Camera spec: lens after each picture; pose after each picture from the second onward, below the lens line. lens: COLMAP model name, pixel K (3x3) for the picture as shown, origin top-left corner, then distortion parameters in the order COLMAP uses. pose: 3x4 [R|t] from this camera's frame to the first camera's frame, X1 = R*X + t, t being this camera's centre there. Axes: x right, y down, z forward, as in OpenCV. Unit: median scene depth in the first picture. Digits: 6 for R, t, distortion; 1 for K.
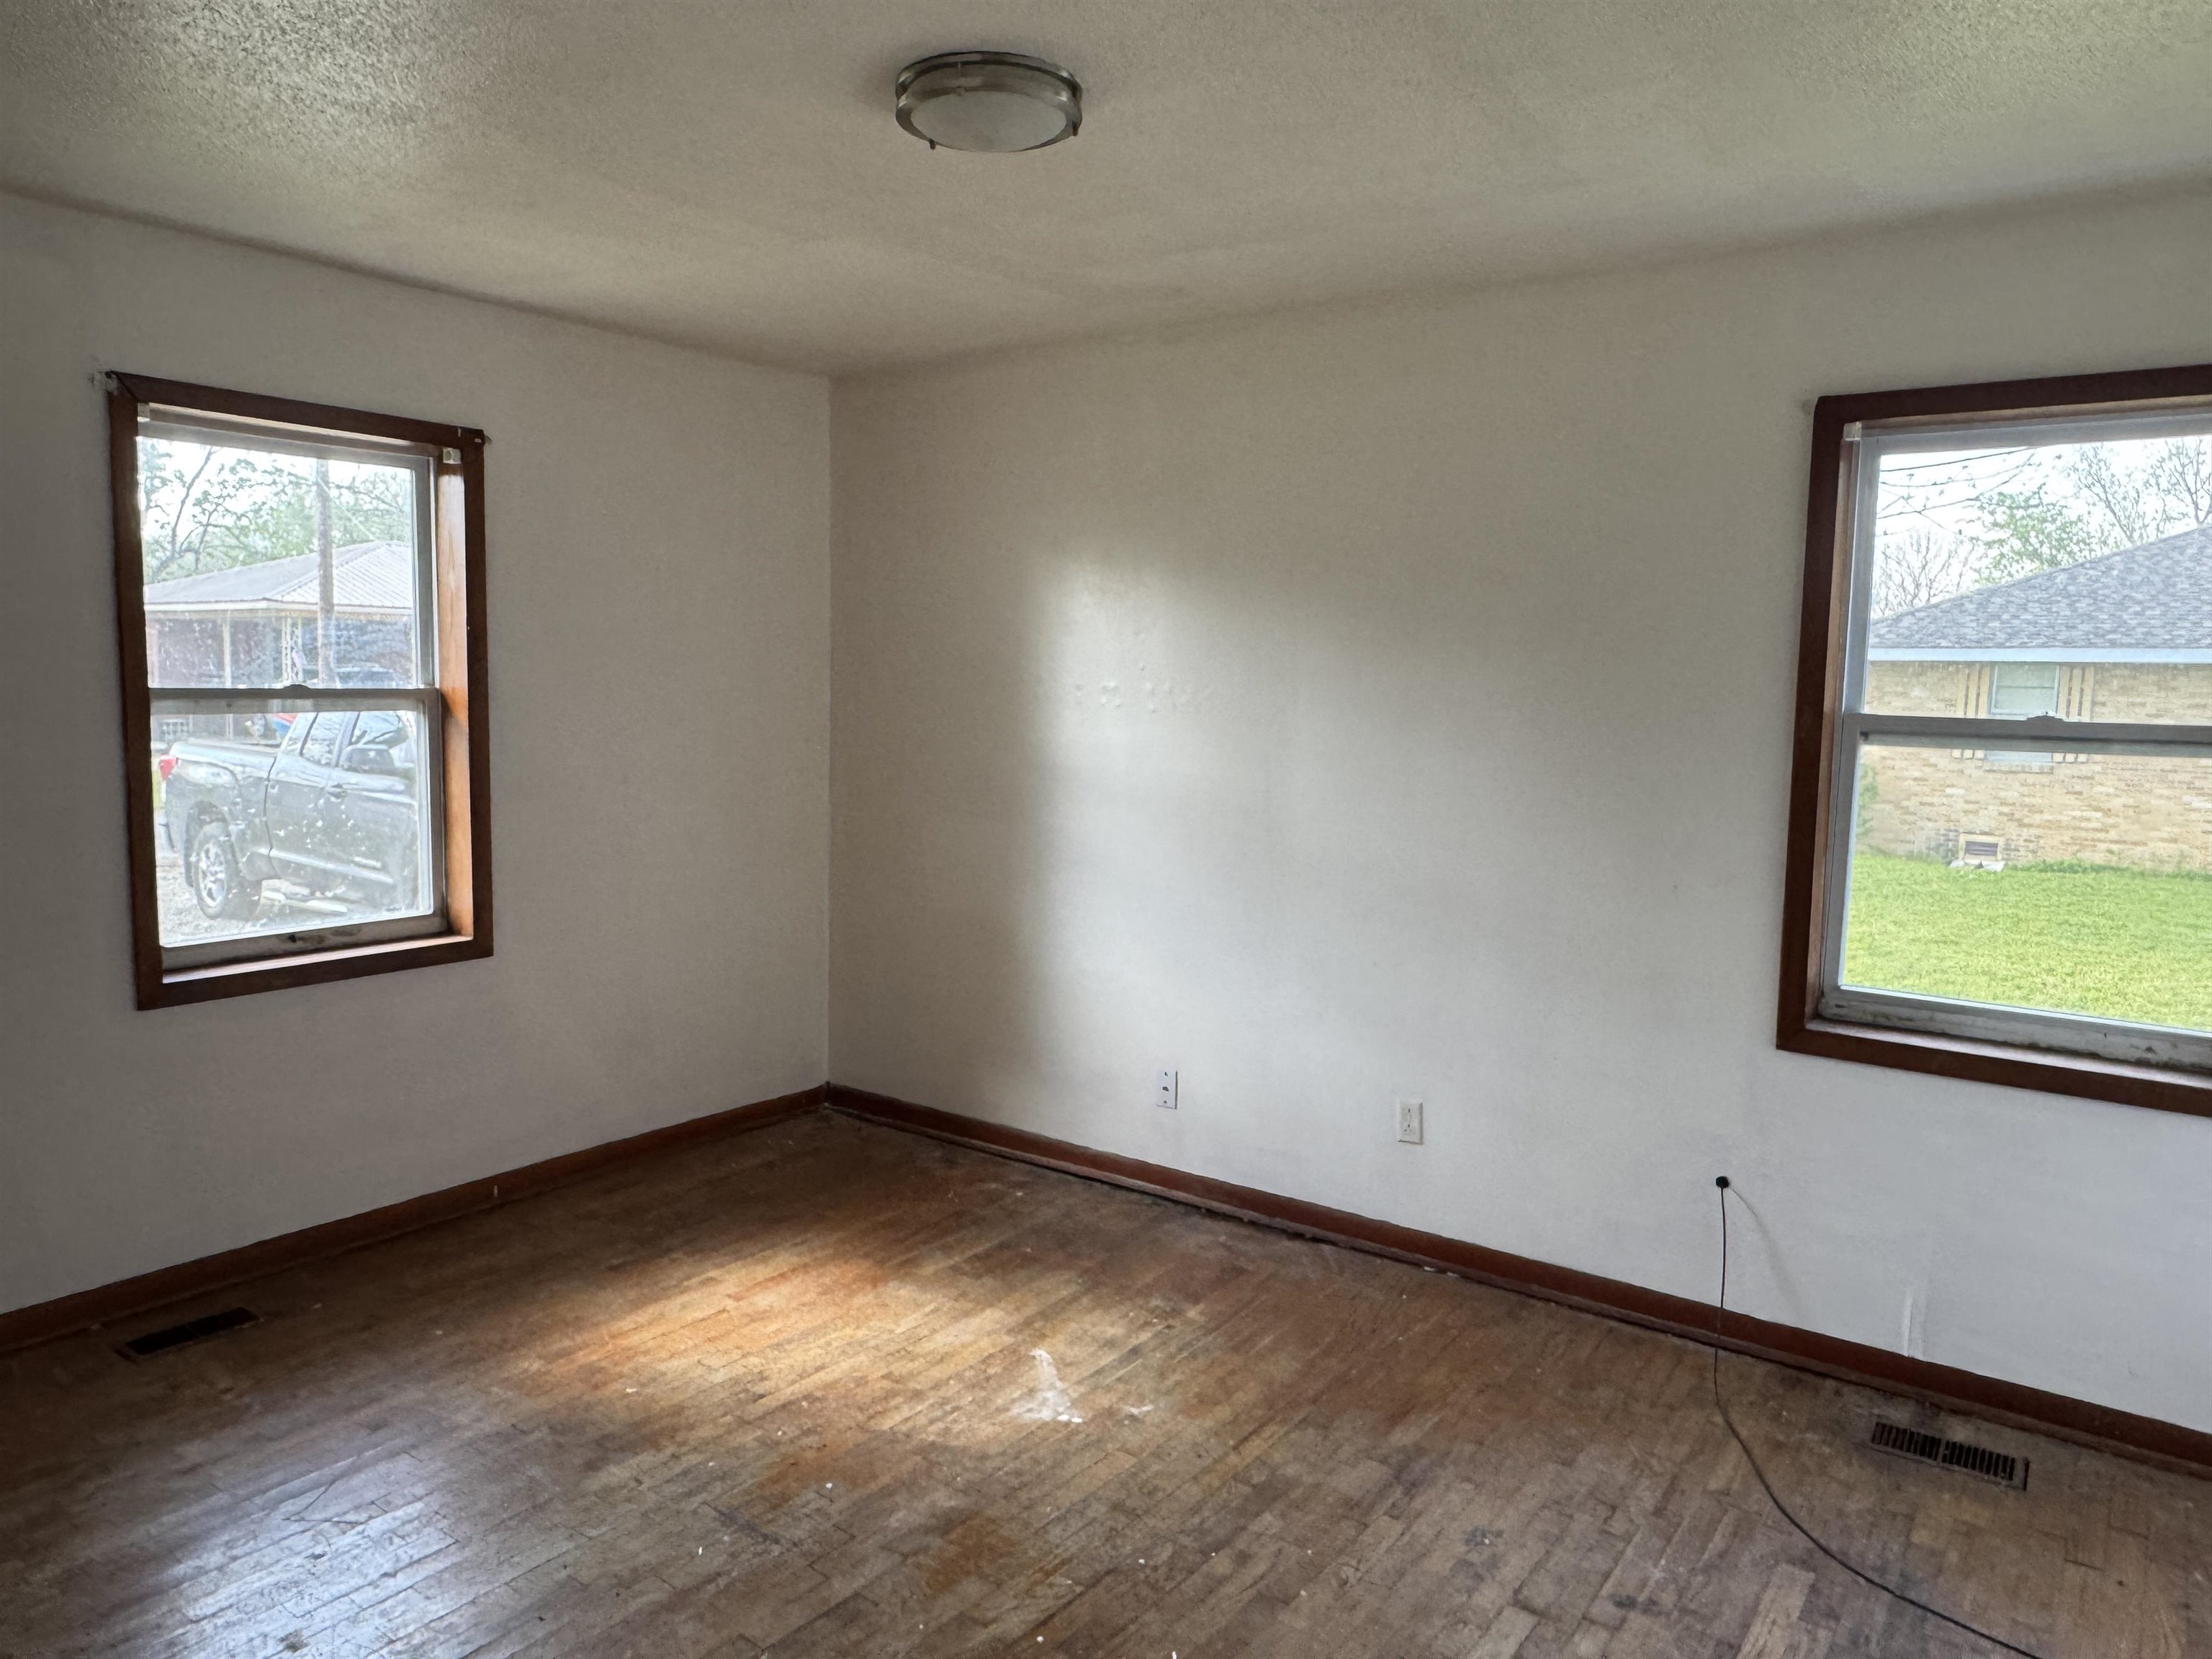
lens RADIAL K [[1499.0, 0, 1104.1], [0, 1499.0, 829.2], [0, 0, 1]] dist [-0.007636, 0.006858]
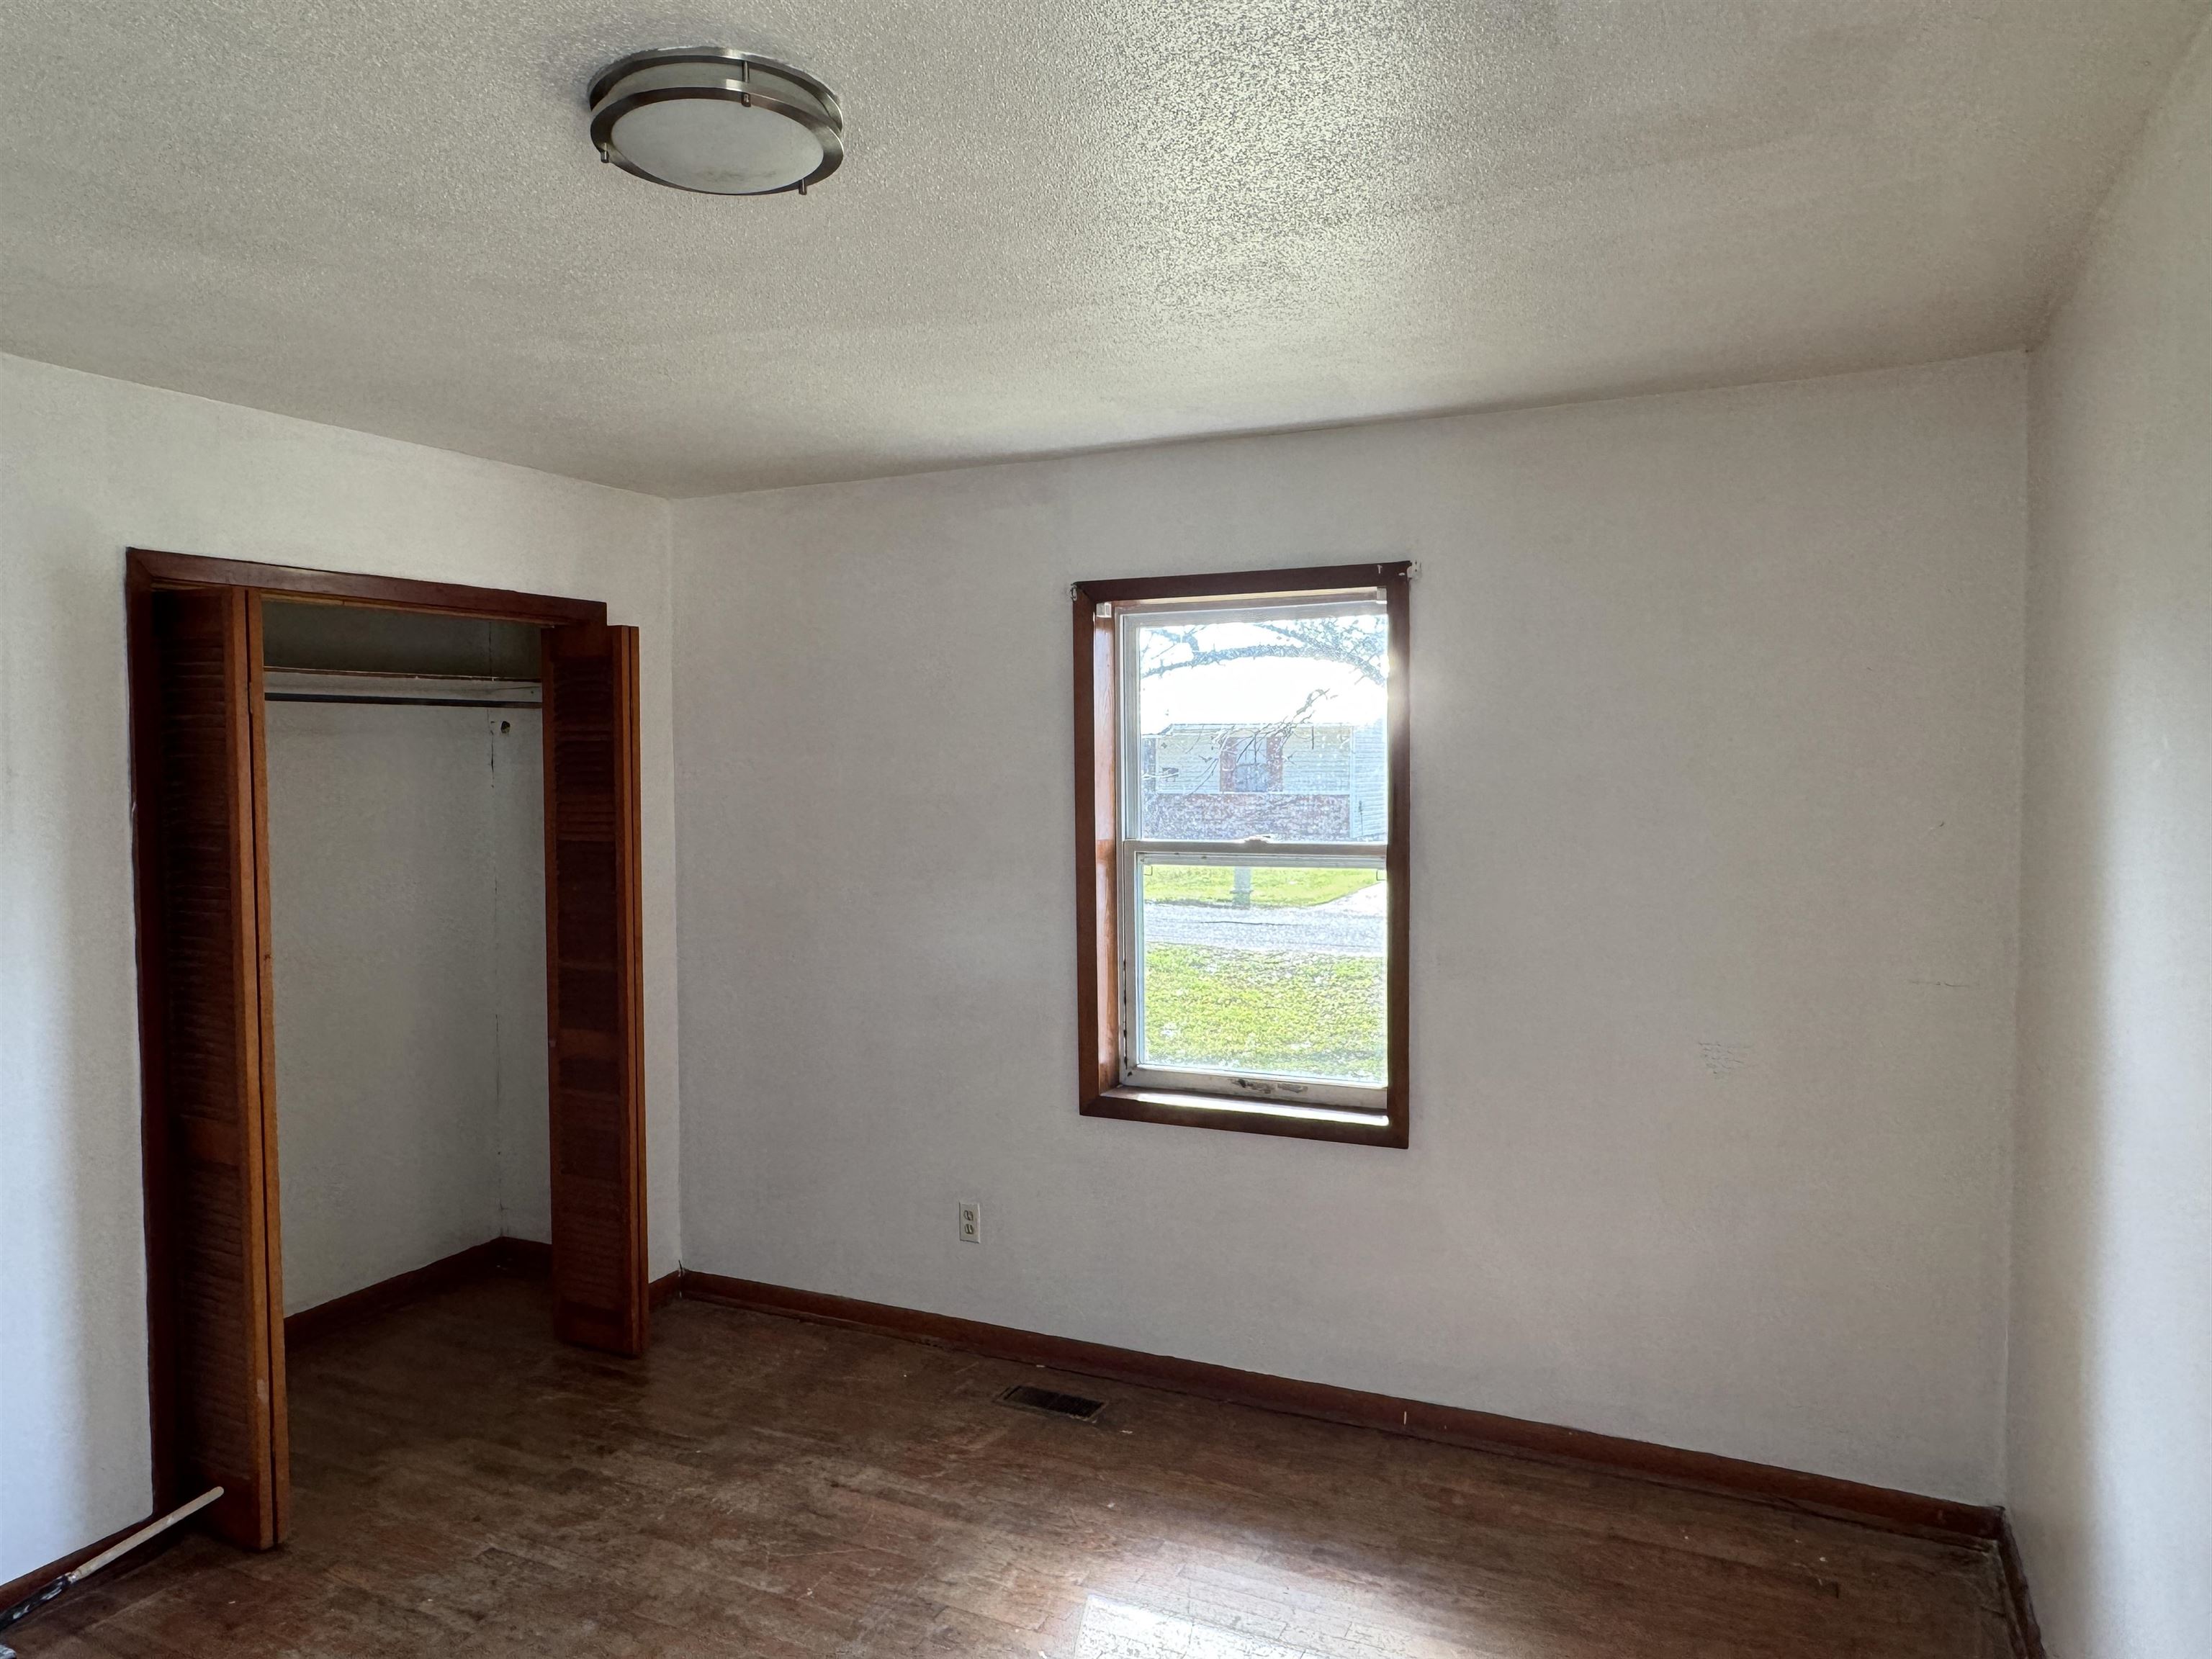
lens RADIAL K [[1499.0, 0, 1103.2], [0, 1499.0, 822.4], [0, 0, 1]] dist [-0.007636, 0.006858]
pose [[0.189976, 0.016012, -0.981658, 0.454856], [-0.101053, 0.994875, -0.003328, -0.092963], [0.976574, 0.099832, 0.190621, 0.681096]]
